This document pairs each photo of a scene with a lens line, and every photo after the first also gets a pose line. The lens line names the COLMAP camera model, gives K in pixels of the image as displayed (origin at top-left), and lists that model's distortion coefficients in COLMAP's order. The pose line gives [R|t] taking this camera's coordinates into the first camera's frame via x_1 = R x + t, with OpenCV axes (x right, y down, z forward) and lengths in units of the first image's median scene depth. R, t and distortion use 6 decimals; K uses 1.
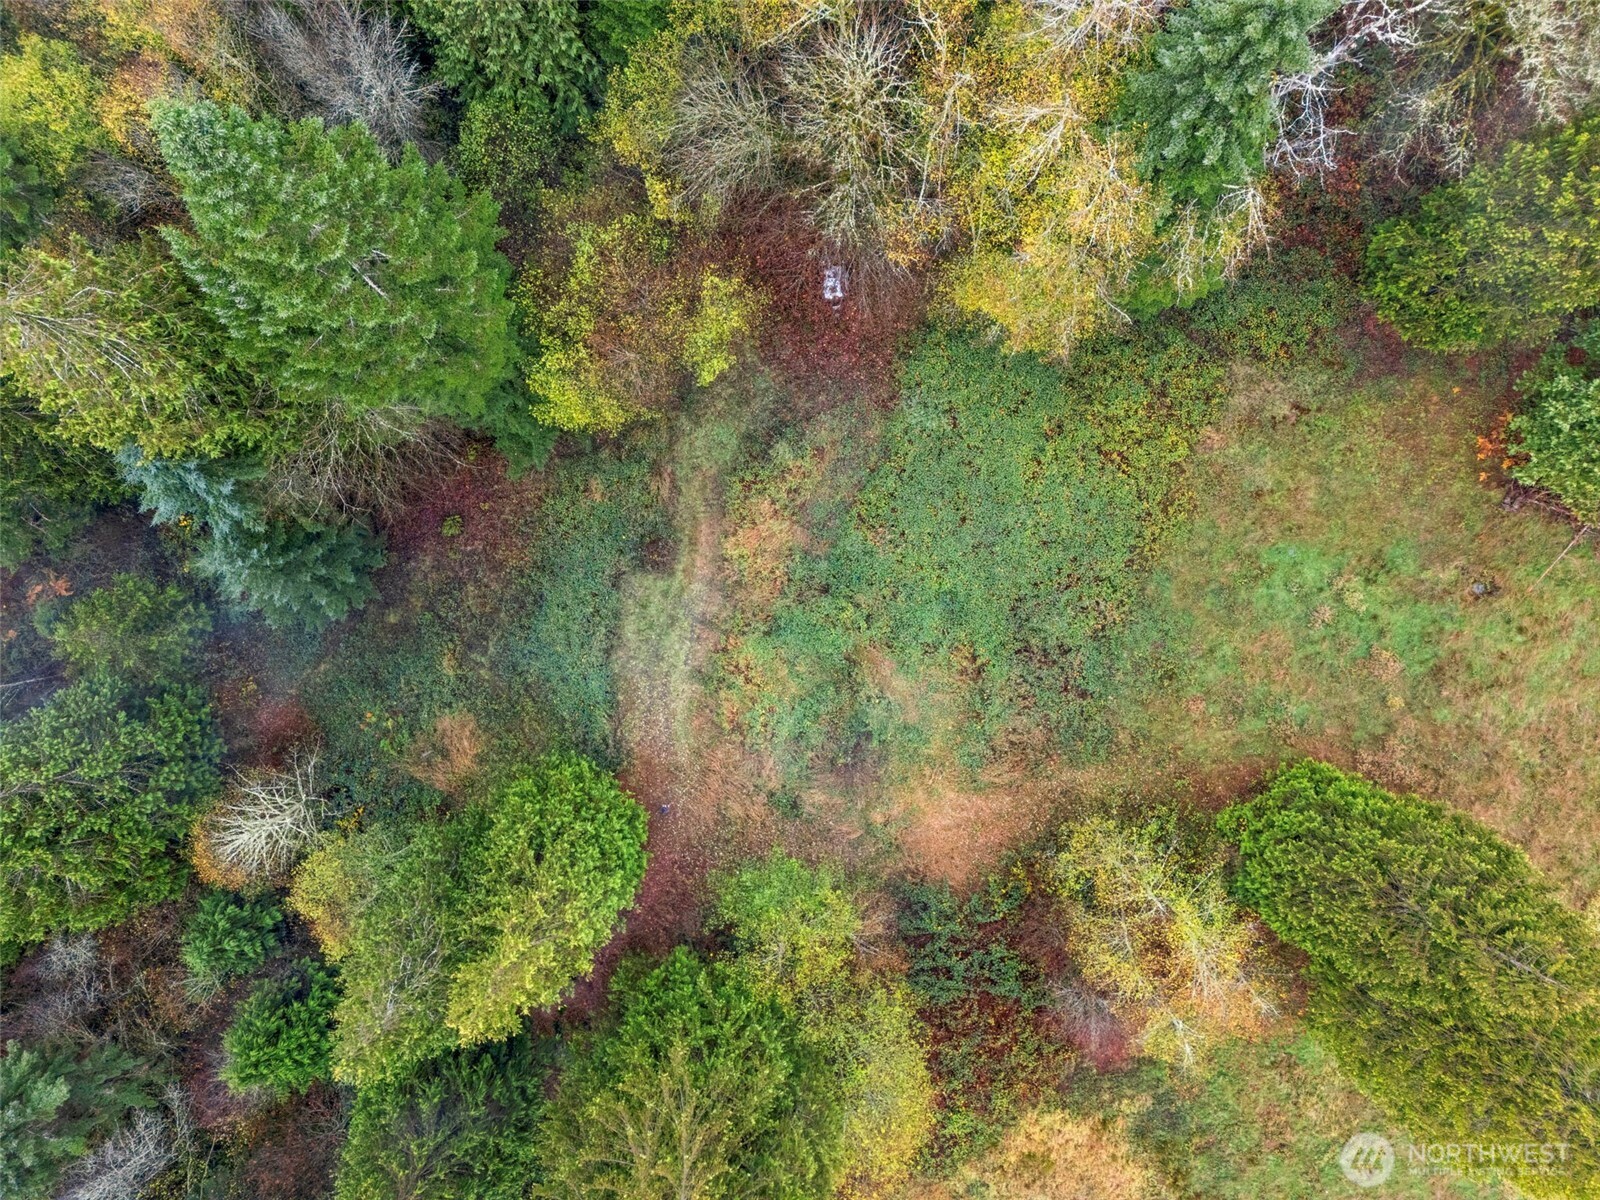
lens RADIAL K [[1174.3, 0, 794.5], [0, 1174.3, 602.6], [0, 0, 1]] dist [0.083129, -0.034544]
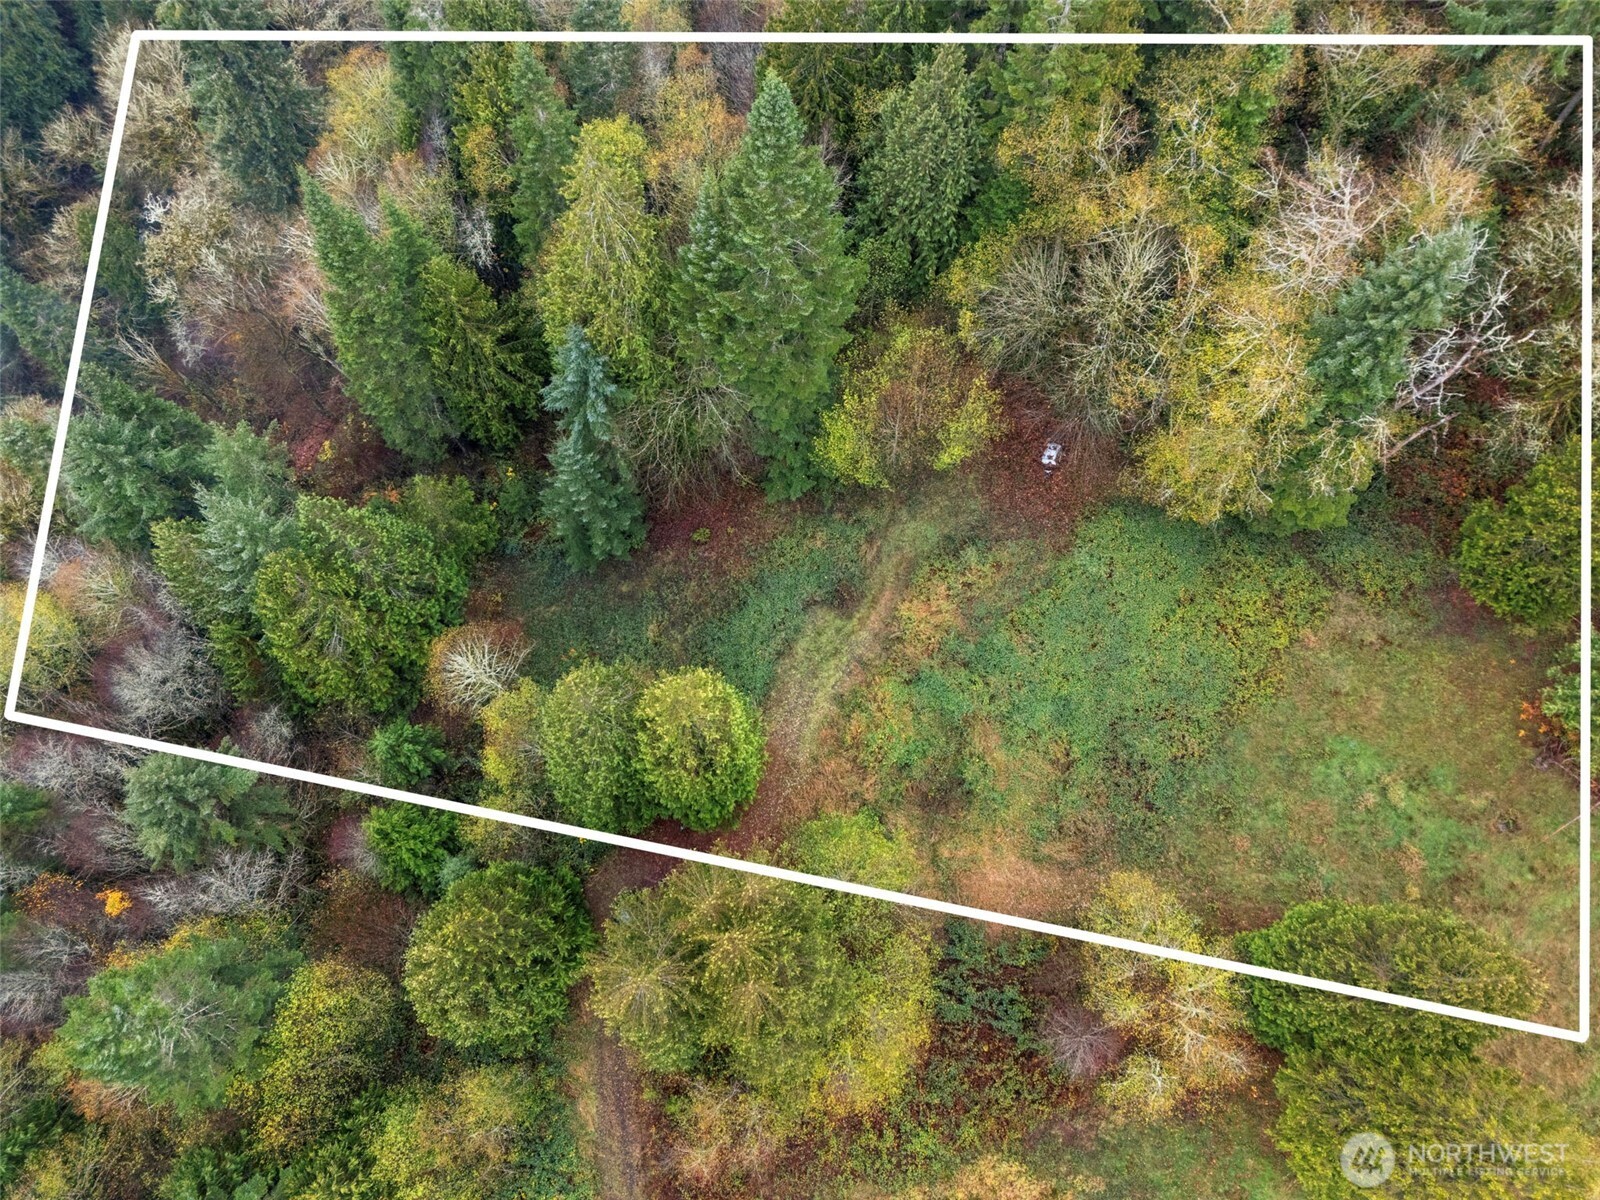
lens RADIAL K [[1174.3, 0, 797.9], [0, 1174.3, 595.6], [0, 0, 1]] dist [0.083129, -0.034544]
pose [[0.925574, 0.352129, -0.138986, 0.009923], [-0.378522, 0.866424, -0.325624, 0.429949], [0.005759, 0.353999, 0.935228, -0.192724]]
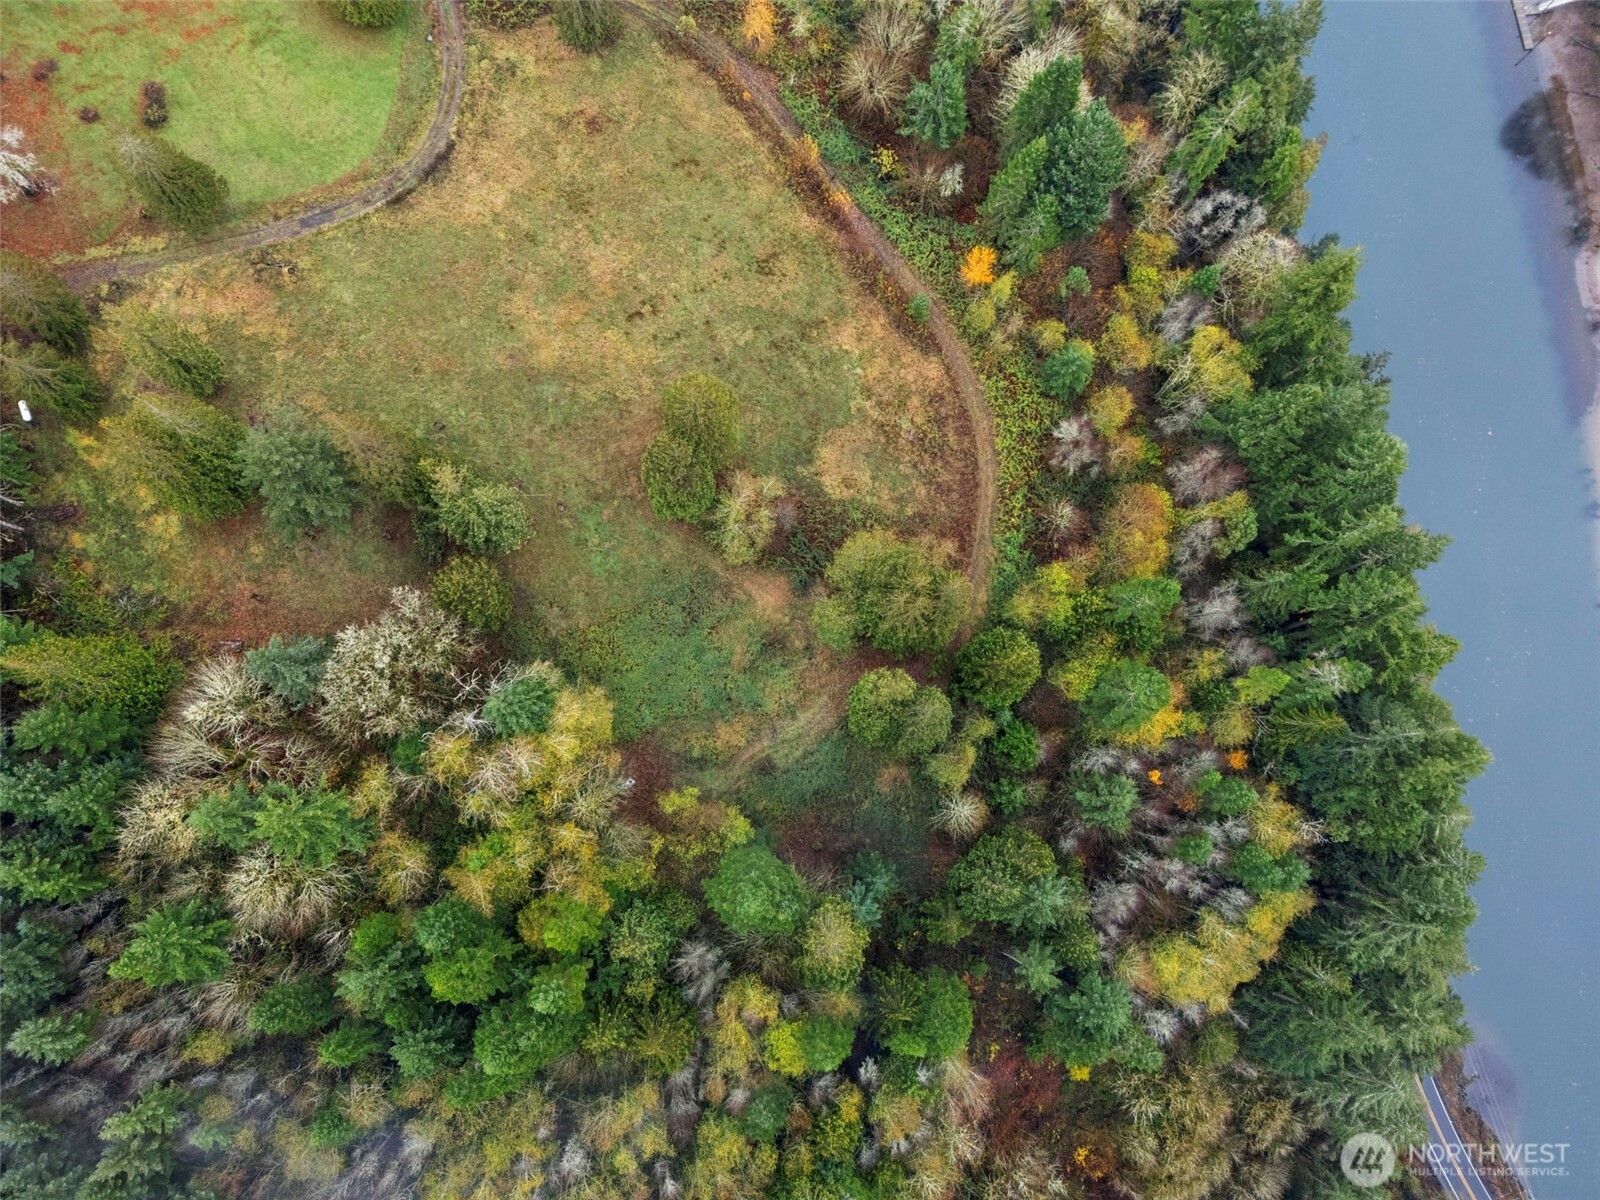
lens RADIAL K [[1174.3, 0, 806.3], [0, 1174.3, 597.3], [0, 0, 1]] dist [0.083129, -0.034544]
pose [[-0.663457, -0.745539, 0.063218, -0.078535], [0.746597, -0.654104, 0.121413, -0.051024], [-0.049167, 0.127751, 0.990587, -1.469293]]
